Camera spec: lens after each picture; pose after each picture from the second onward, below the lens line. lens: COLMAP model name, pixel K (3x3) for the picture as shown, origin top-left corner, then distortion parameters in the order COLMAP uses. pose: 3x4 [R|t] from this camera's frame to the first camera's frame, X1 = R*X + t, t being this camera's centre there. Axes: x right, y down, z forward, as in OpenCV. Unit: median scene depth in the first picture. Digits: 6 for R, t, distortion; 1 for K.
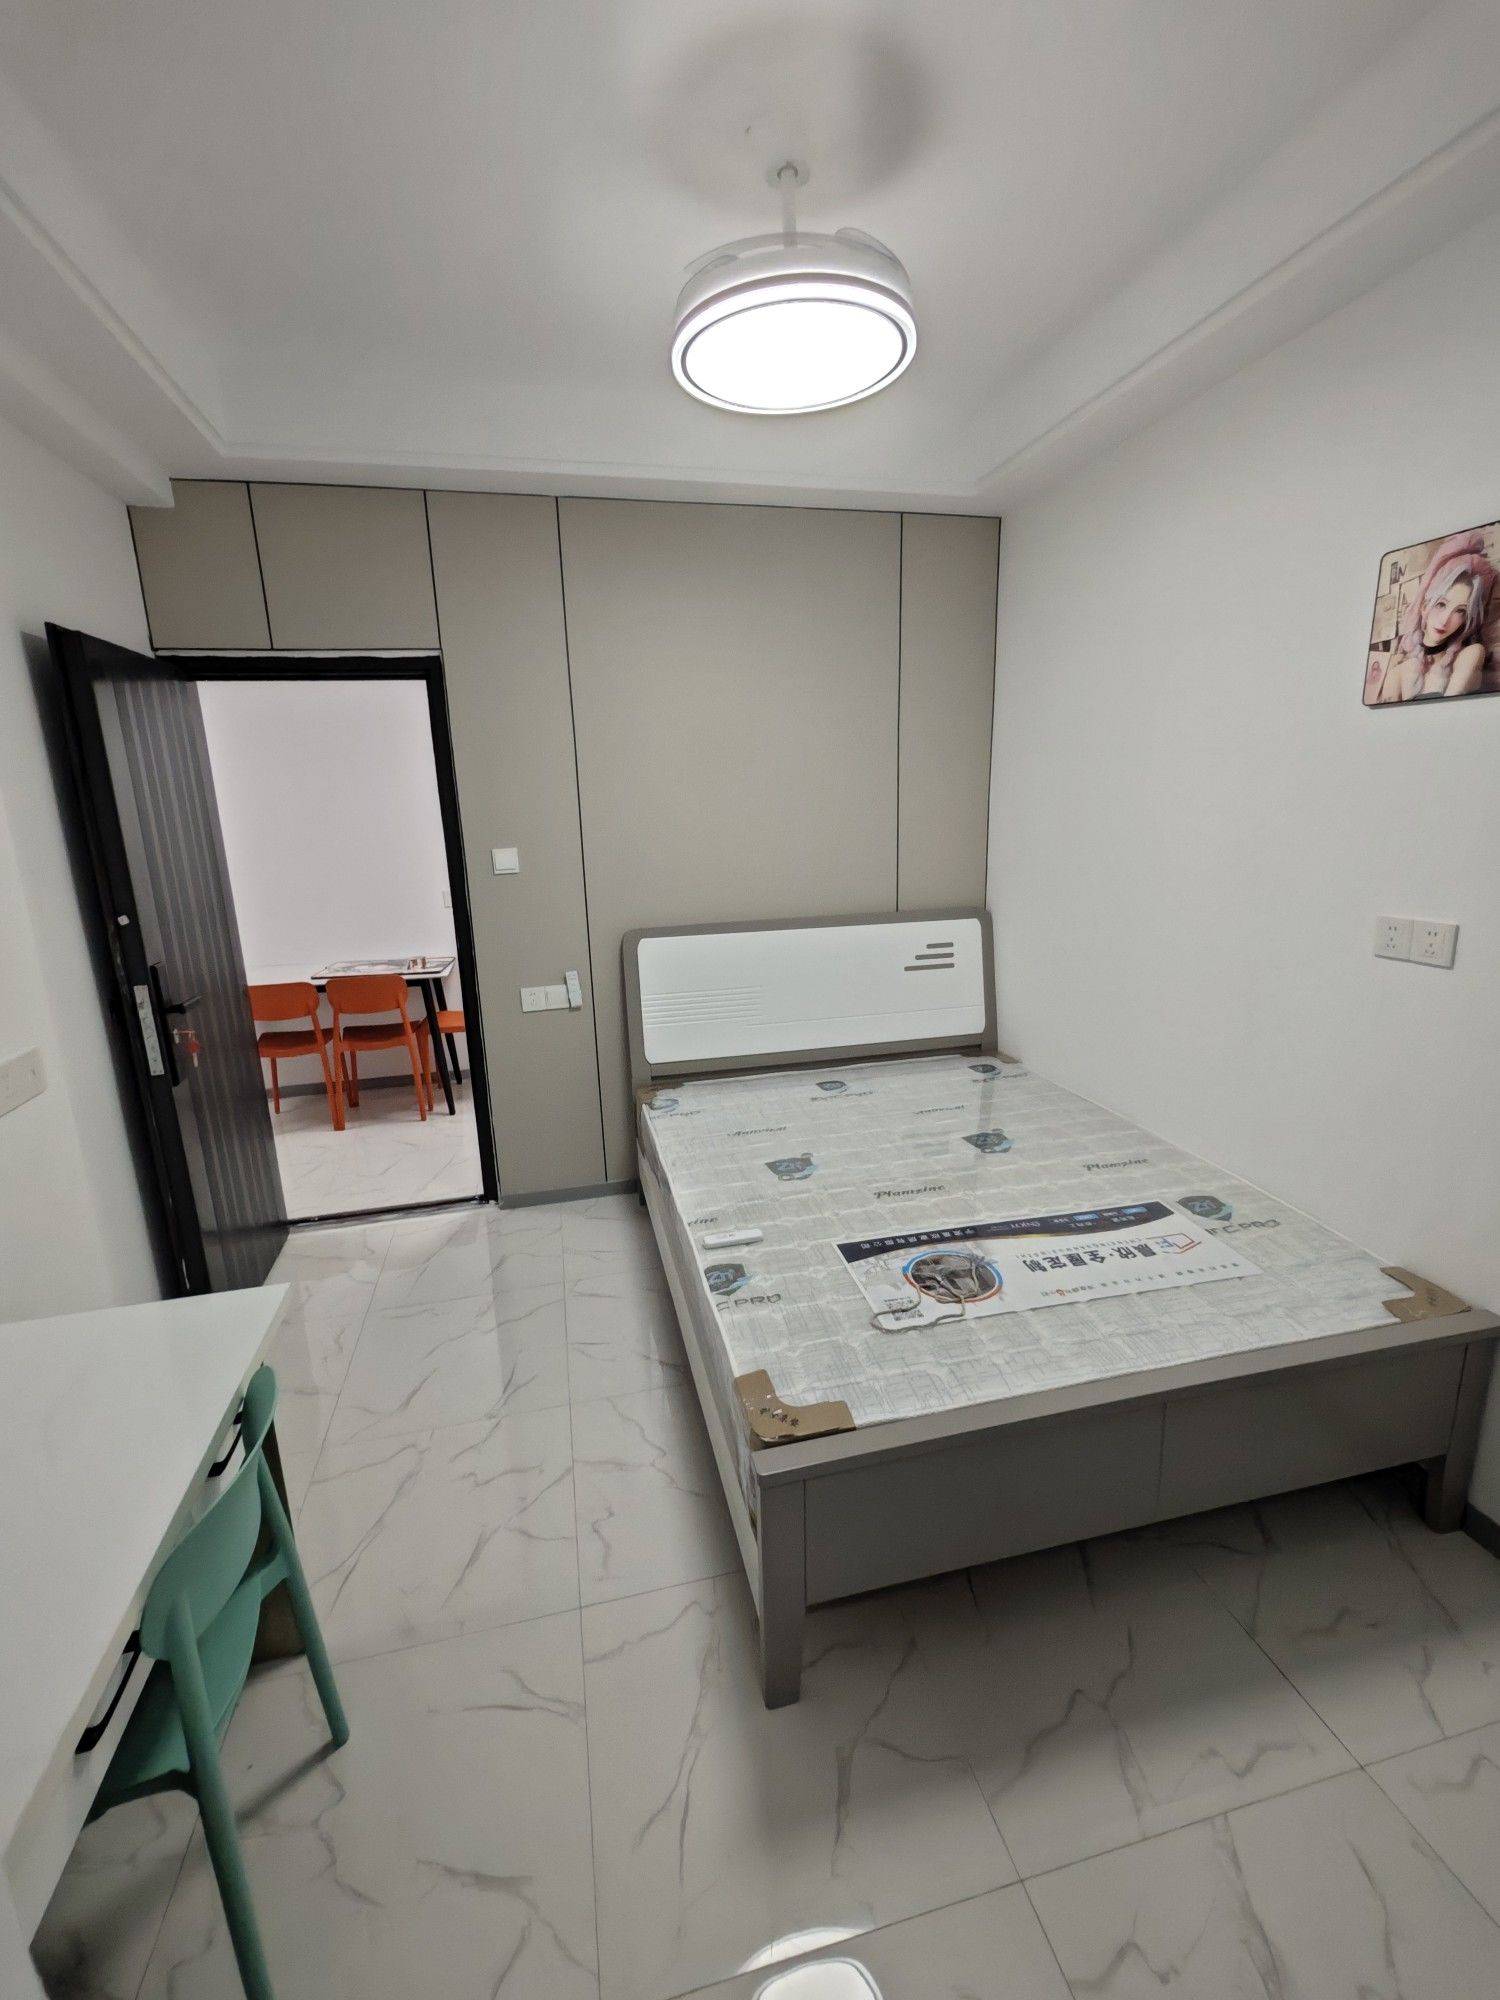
lens RADIAL K [[861.1, 0, 748.6], [0, 861.1, 1001.4], [0, 0, 1]] dist [0.000064, -0.000467]
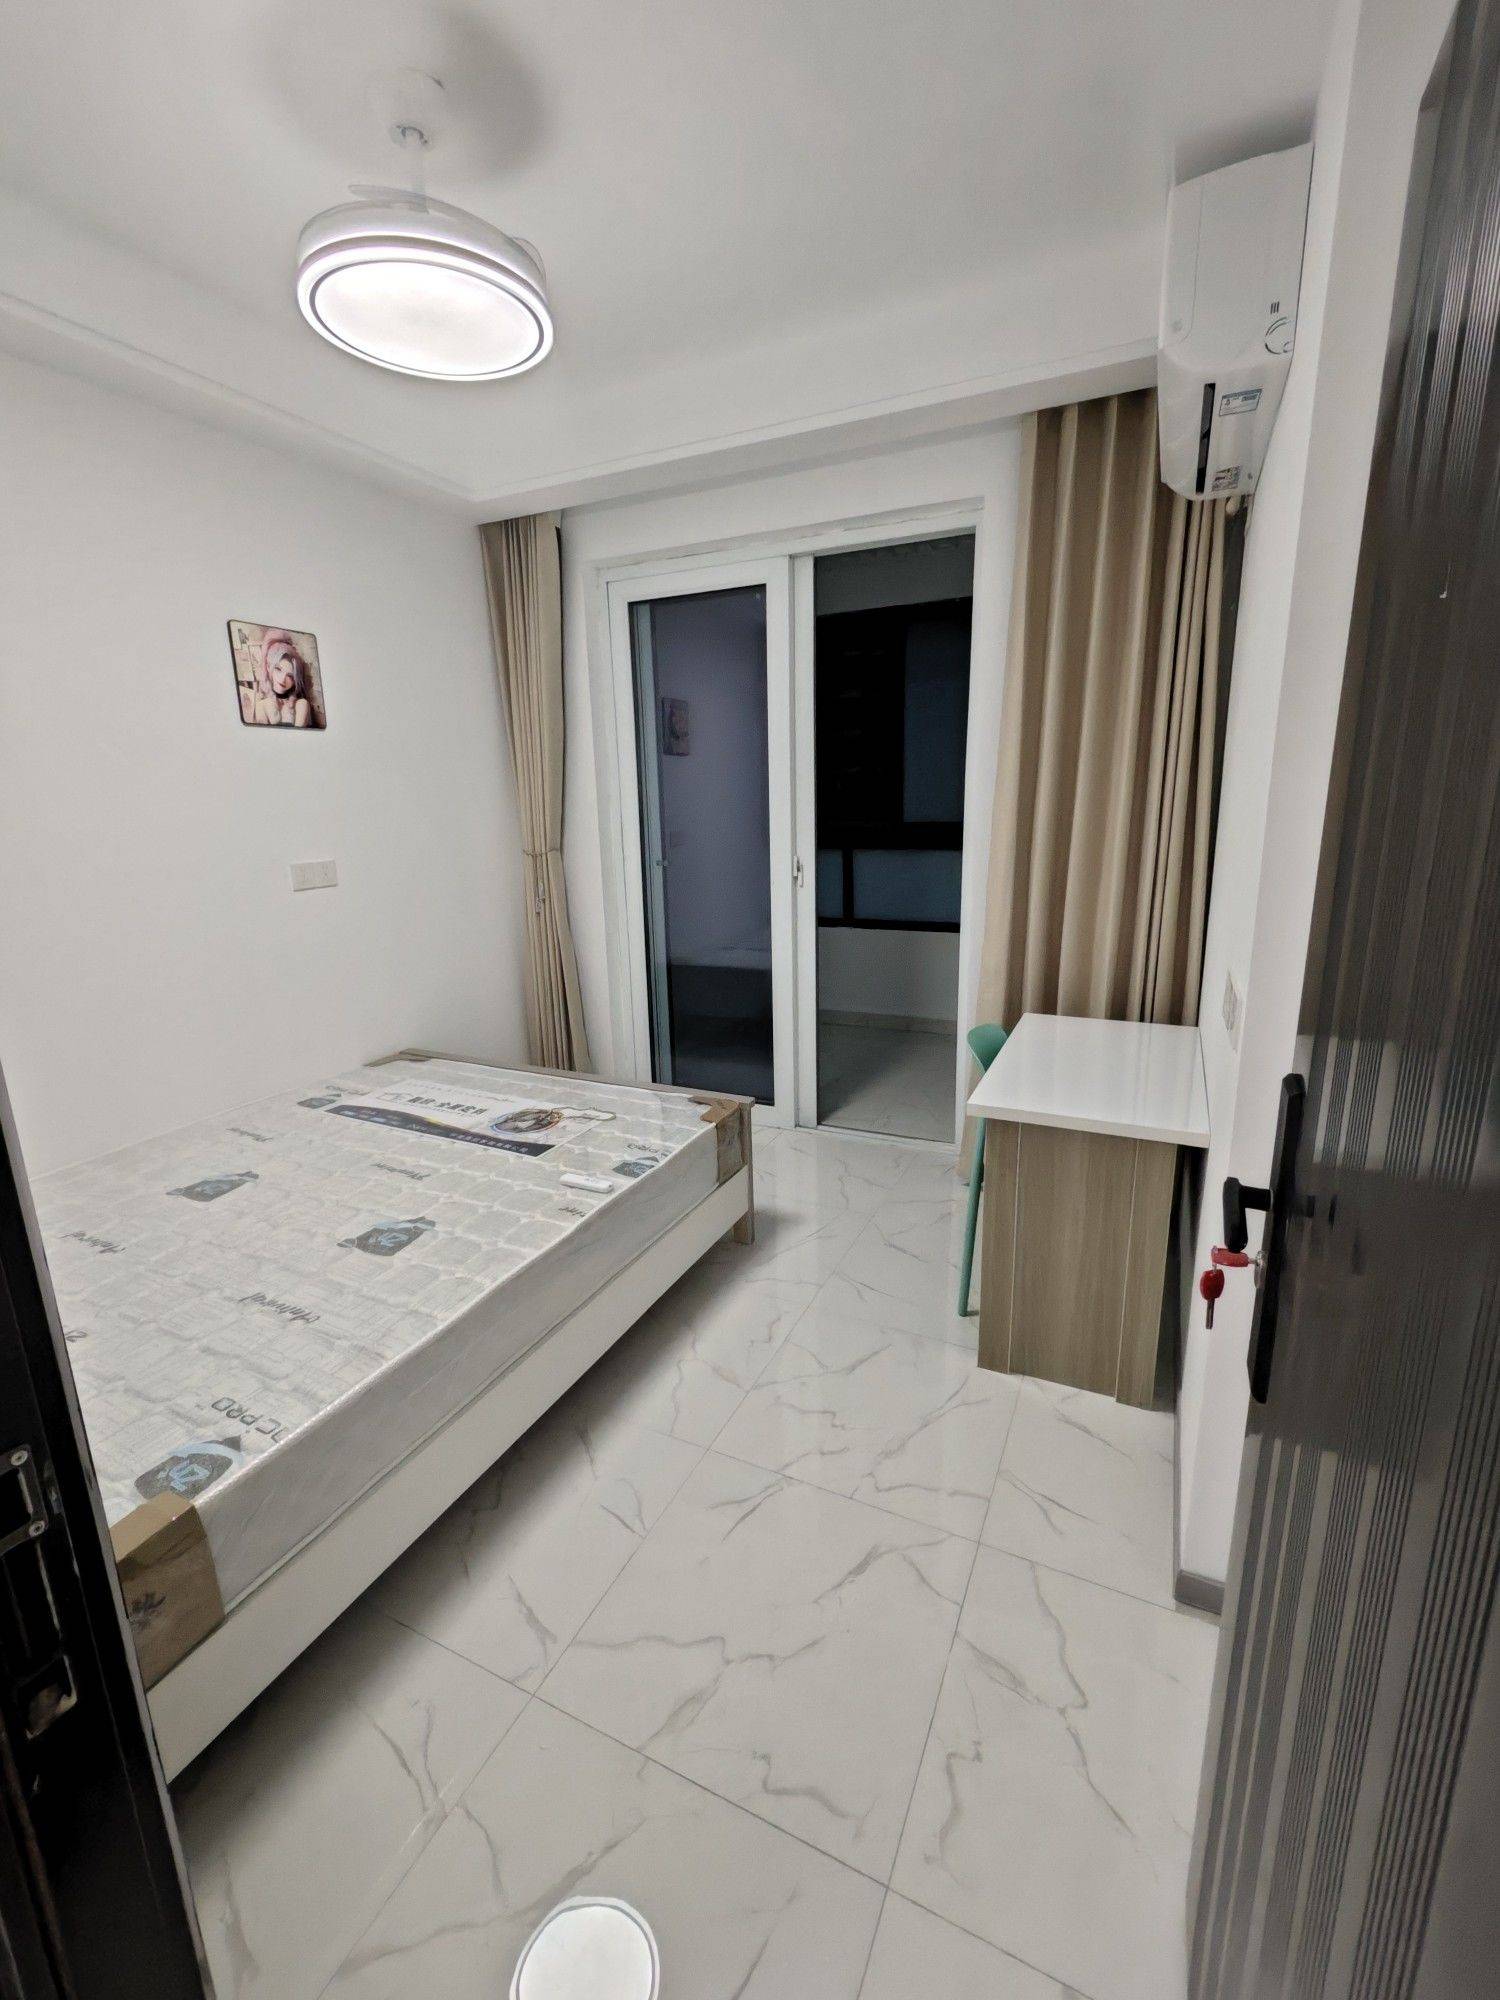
lens RADIAL K [[861.1, 0, 754.6], [0, 861.1, 995.7], [0, 0, 1]] dist [0.000064, -0.000467]
pose [[-0.774287, -0.099413, 0.624978, -0.933787], [0.191955, 0.904161, 0.381636, -0.332503], [-0.603020, 0.415463, -0.680997, 1.736439]]
